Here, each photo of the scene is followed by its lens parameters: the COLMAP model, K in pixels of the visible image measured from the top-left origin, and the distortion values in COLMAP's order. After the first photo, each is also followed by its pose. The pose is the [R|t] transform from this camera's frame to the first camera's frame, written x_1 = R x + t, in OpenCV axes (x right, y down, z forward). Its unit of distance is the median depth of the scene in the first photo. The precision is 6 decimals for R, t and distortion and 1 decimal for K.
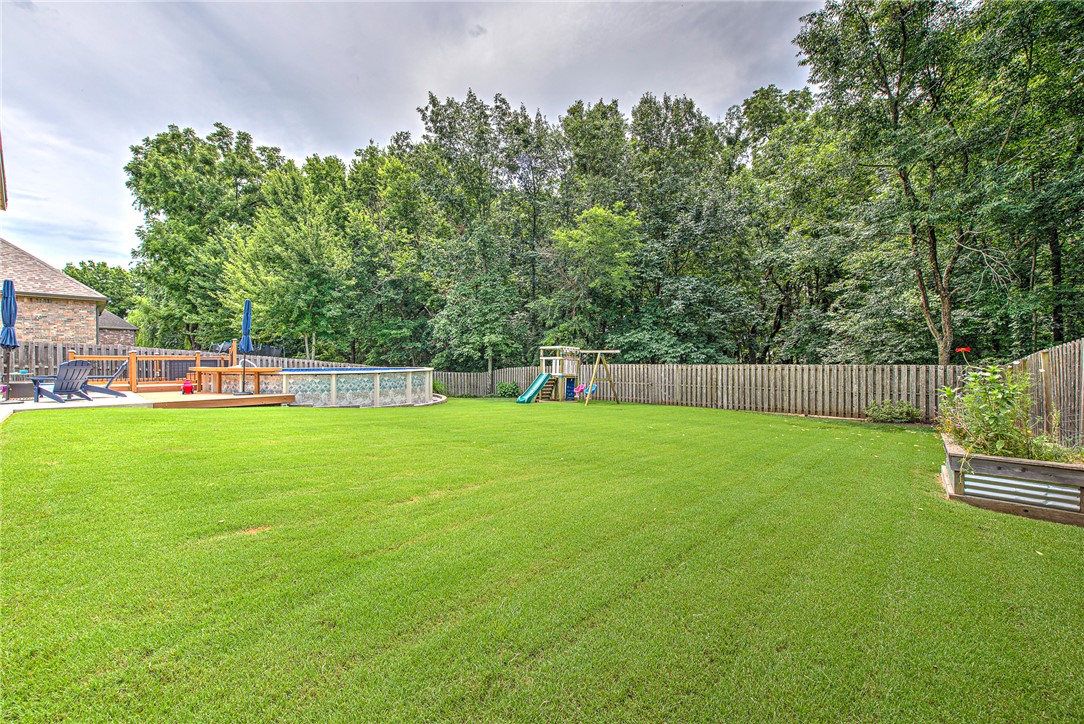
lens RADIAL K [[430.5, 0, 541.5], [0, 430.5, 361.7], [0, 0, 1]] dist [-0.001460, -0.000439]
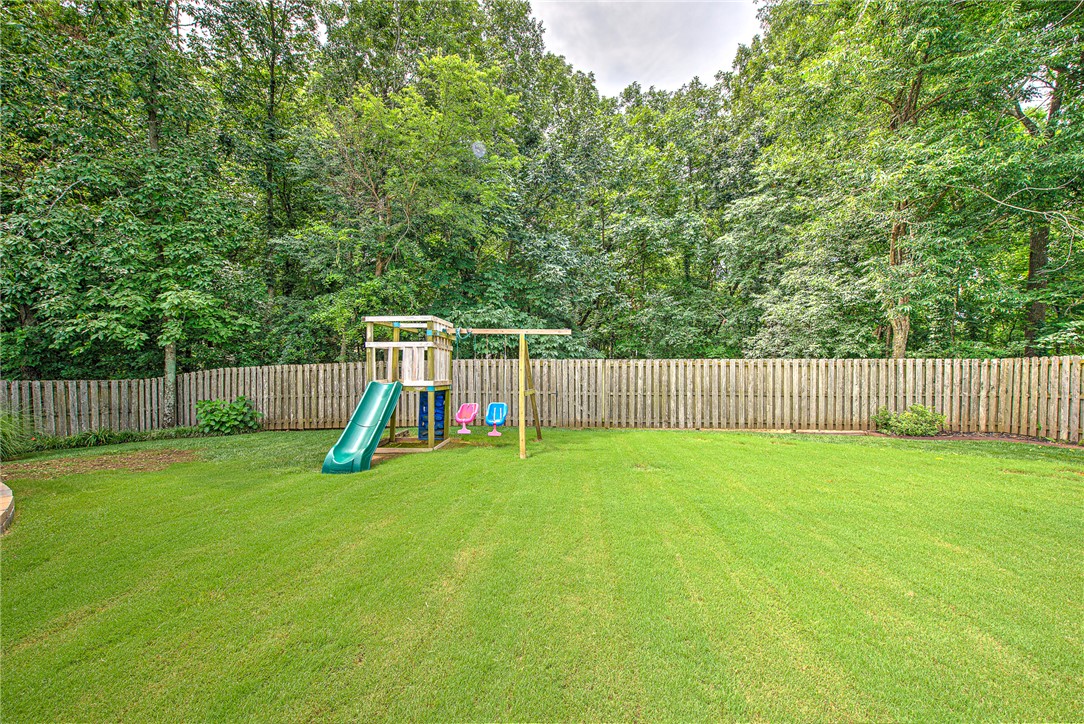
lens RADIAL K [[430.5, 0, 541.5], [0, 430.5, 361.7], [0, 0, 1]] dist [-0.001460, -0.000439]
pose [[0.793639, -0.005392, 0.608365, -0.126099], [0.000052, 0.999961, 0.008795, 0.004519], [-0.608389, -0.006949, 0.793609, 0.598413]]
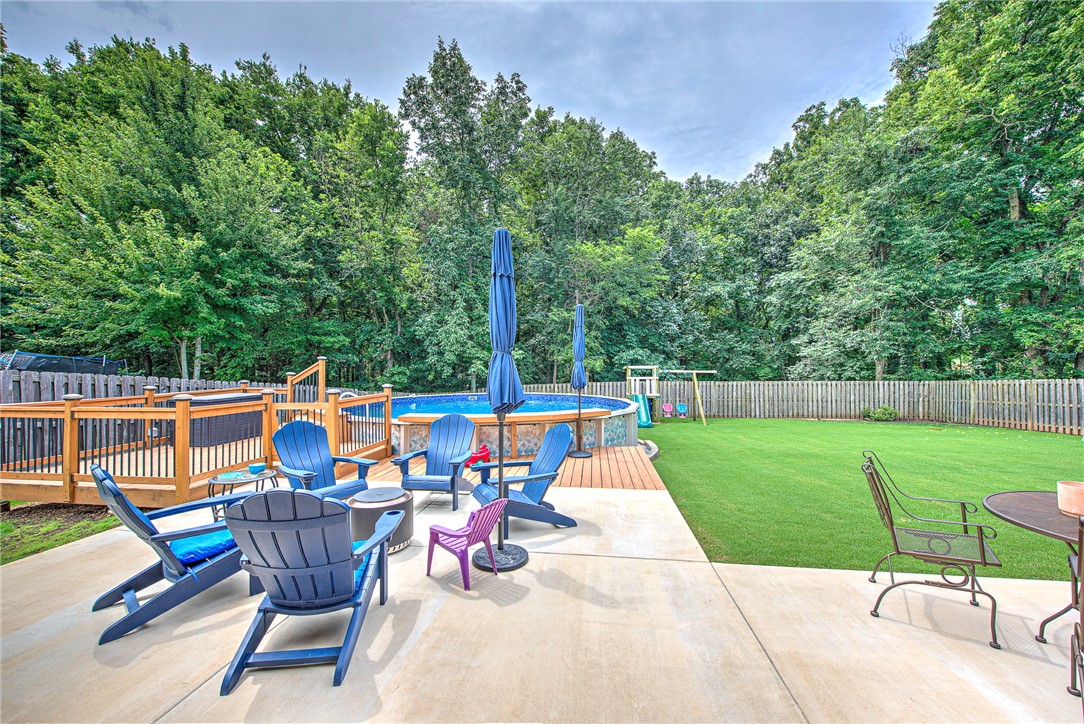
lens RADIAL K [[430.5, 0, 541.5], [0, 430.5, 361.7], [0, 0, 1]] dist [-0.001460, -0.000439]
pose [[0.818778, 0.003895, 0.574098, -0.738763], [0.004191, 0.999910, -0.012762, -0.034433], [-0.574096, 0.012856, 0.818687, 0.347182]]
